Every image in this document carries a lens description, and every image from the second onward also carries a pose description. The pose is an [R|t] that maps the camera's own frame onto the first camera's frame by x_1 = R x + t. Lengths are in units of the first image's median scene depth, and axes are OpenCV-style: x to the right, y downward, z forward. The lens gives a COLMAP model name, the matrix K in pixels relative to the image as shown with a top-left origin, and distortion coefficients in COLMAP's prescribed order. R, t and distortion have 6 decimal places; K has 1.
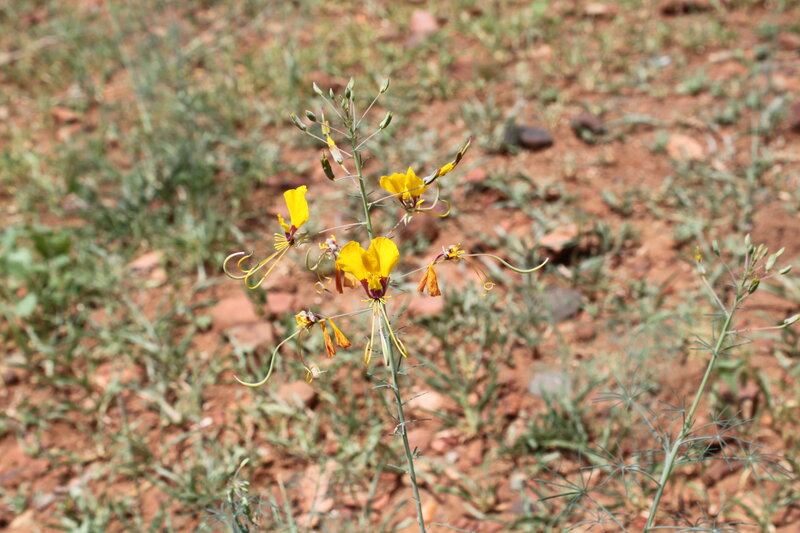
lens RADIAL K [[1236.3, 0, 401.8], [0, 1236.3, 260.7], [0, 0, 1]] dist [-0.040994, 0.000000]
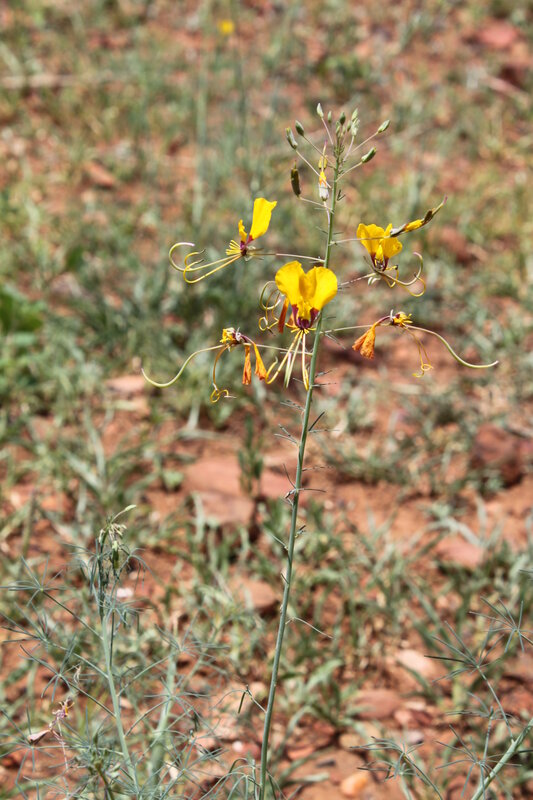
lens RADIAL K [[1966.9, 0, 264.6], [0, 1966.9, 398.3], [0, 0, 1]] dist [0.173515, 0.000000]
pose [[0.931396, 0.326752, -0.160418, 0.062744], [-0.339103, 0.939077, -0.056062, 0.051507], [0.132327, 0.106614, 0.985456, -0.151102]]
